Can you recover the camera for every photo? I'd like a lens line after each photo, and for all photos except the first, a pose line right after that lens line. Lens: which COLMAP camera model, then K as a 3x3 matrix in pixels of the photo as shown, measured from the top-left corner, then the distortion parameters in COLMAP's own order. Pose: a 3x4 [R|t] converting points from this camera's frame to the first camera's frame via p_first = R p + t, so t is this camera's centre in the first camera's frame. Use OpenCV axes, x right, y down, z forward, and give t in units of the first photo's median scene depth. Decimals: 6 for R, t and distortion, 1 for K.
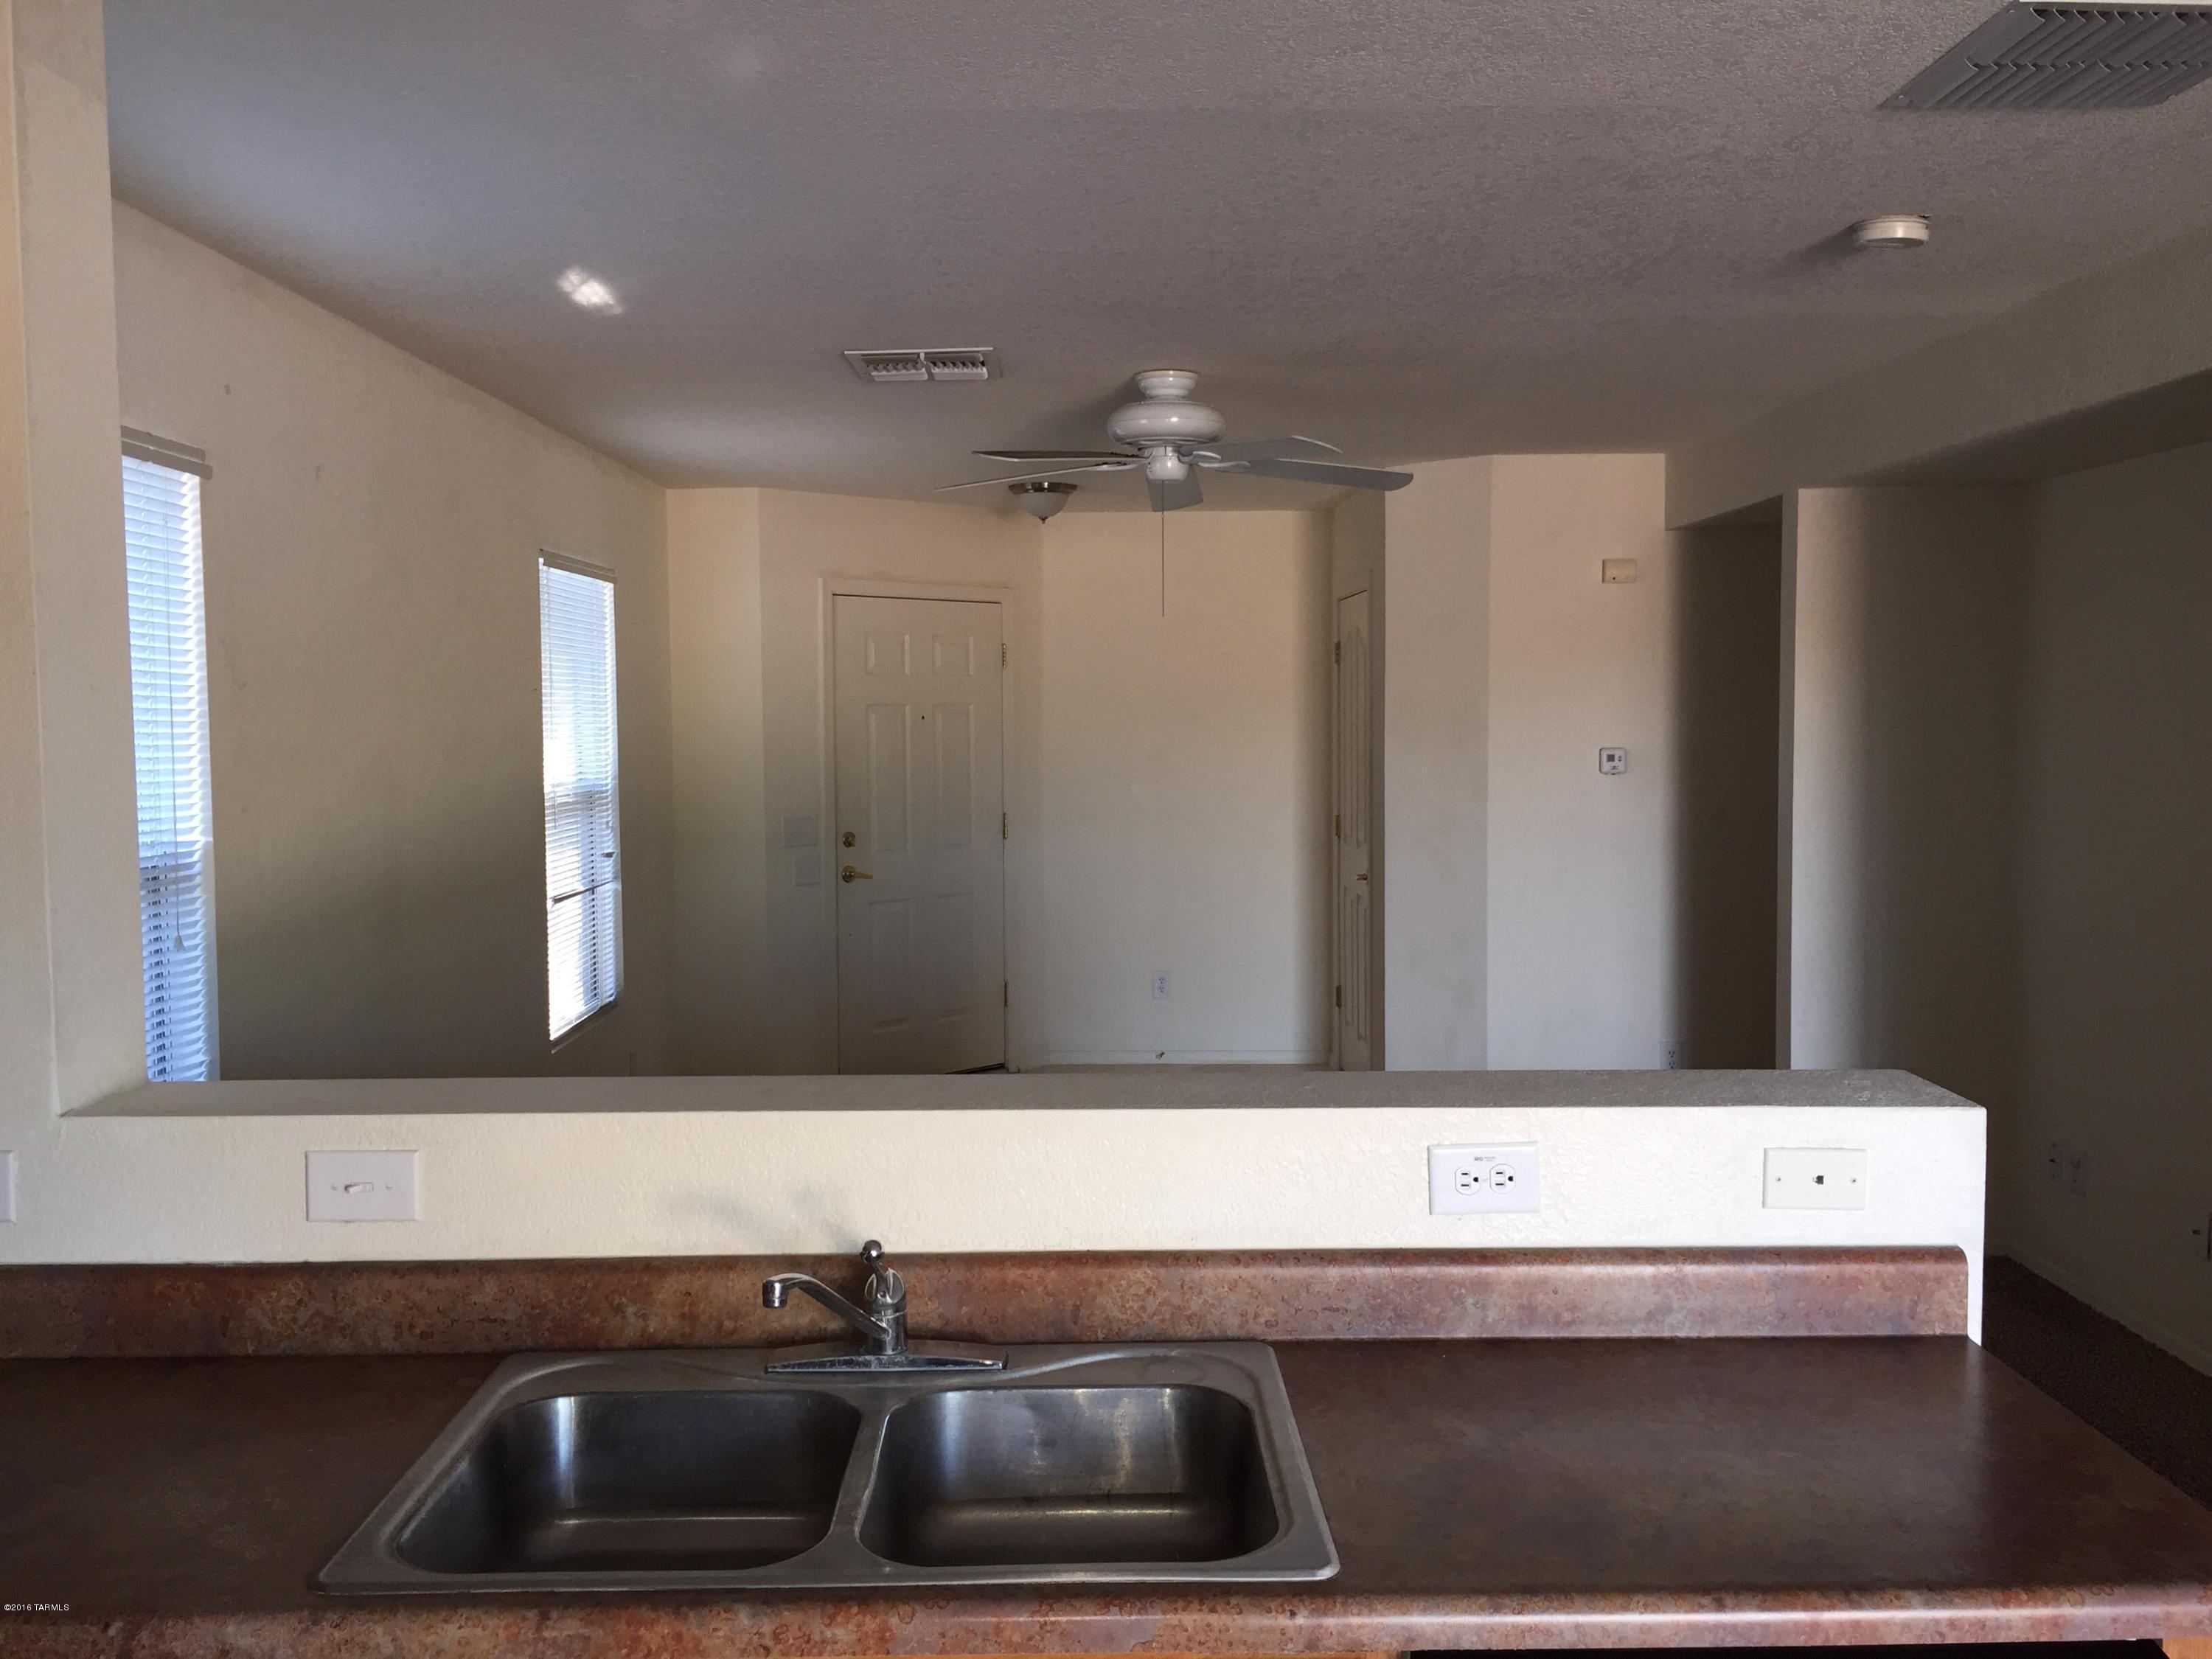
lens RADIAL K [[1904.3, 0, 1106.0], [0, 1904.3, 829.5], [0, 0, 1]] dist [0.091231, -0.140506]
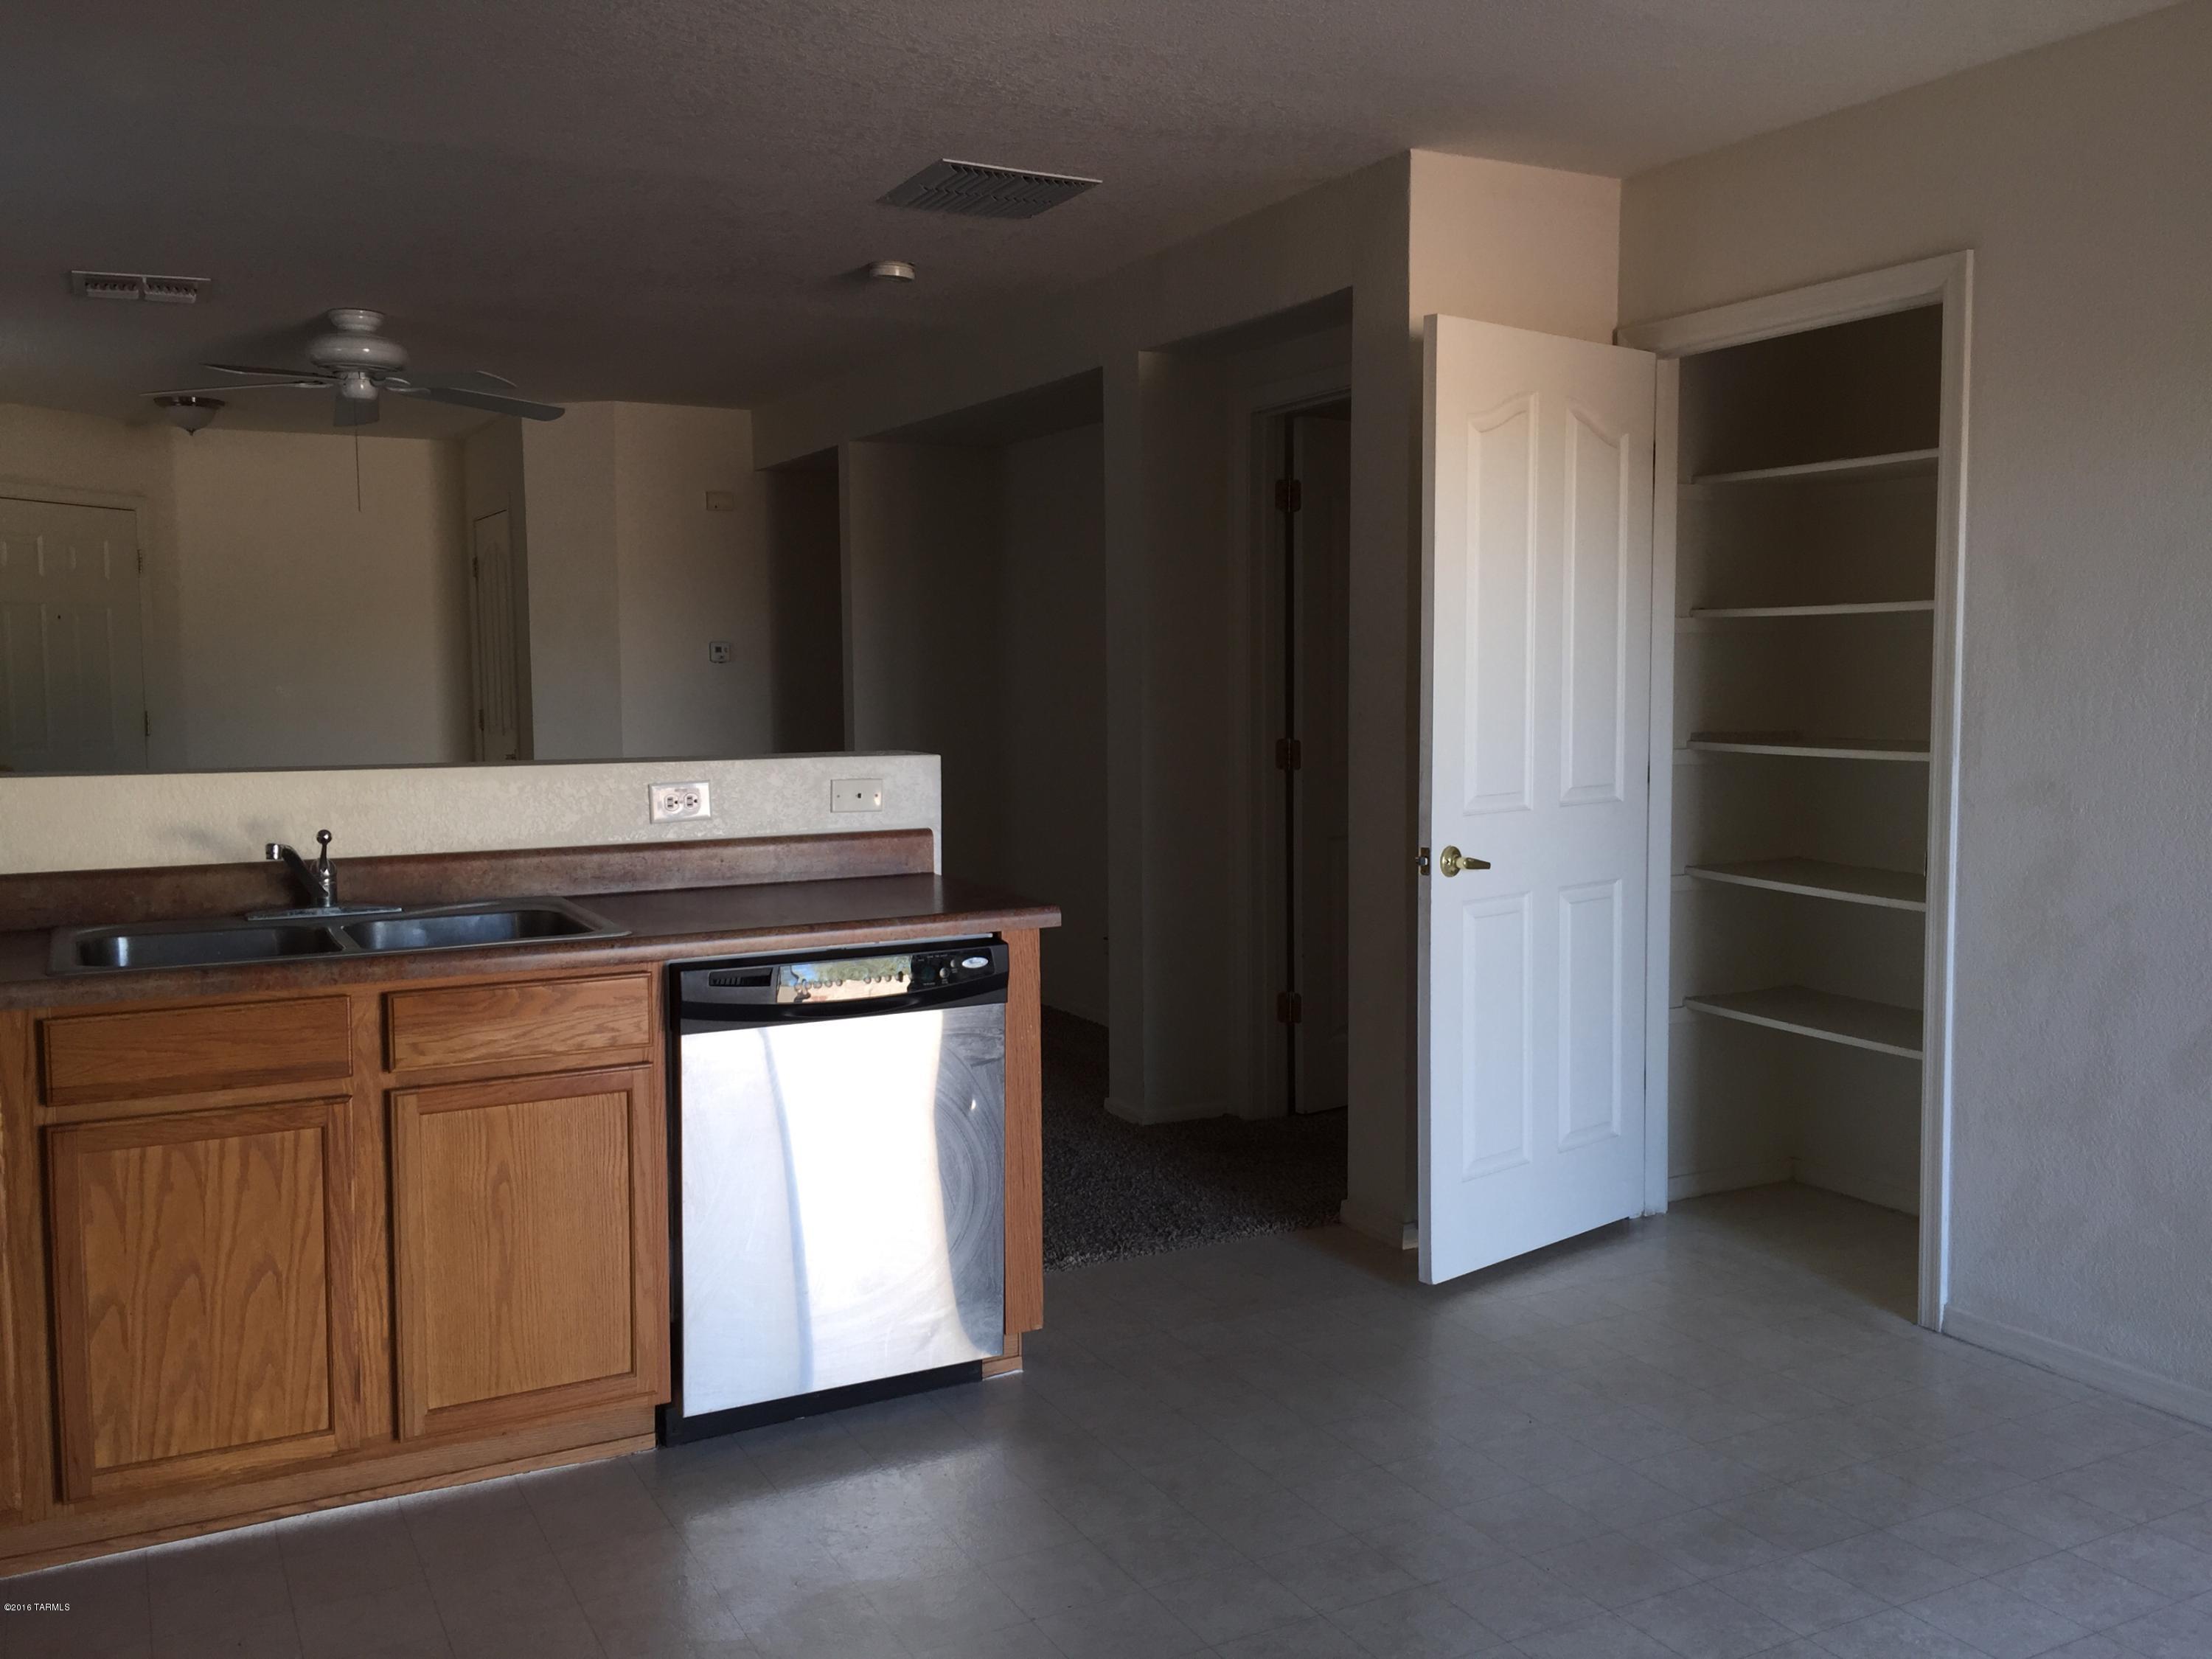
lens RADIAL K [[1904.3, 0, 1106.0], [0, 1904.3, 829.5], [0, 0, 1]] dist [0.091231, -0.140506]
pose [[0.892497, -0.035123, 0.449683, -0.177399], [0.026619, 0.999327, 0.025221, 0.124679], [-0.450267, -0.010540, 0.892832, -0.541485]]
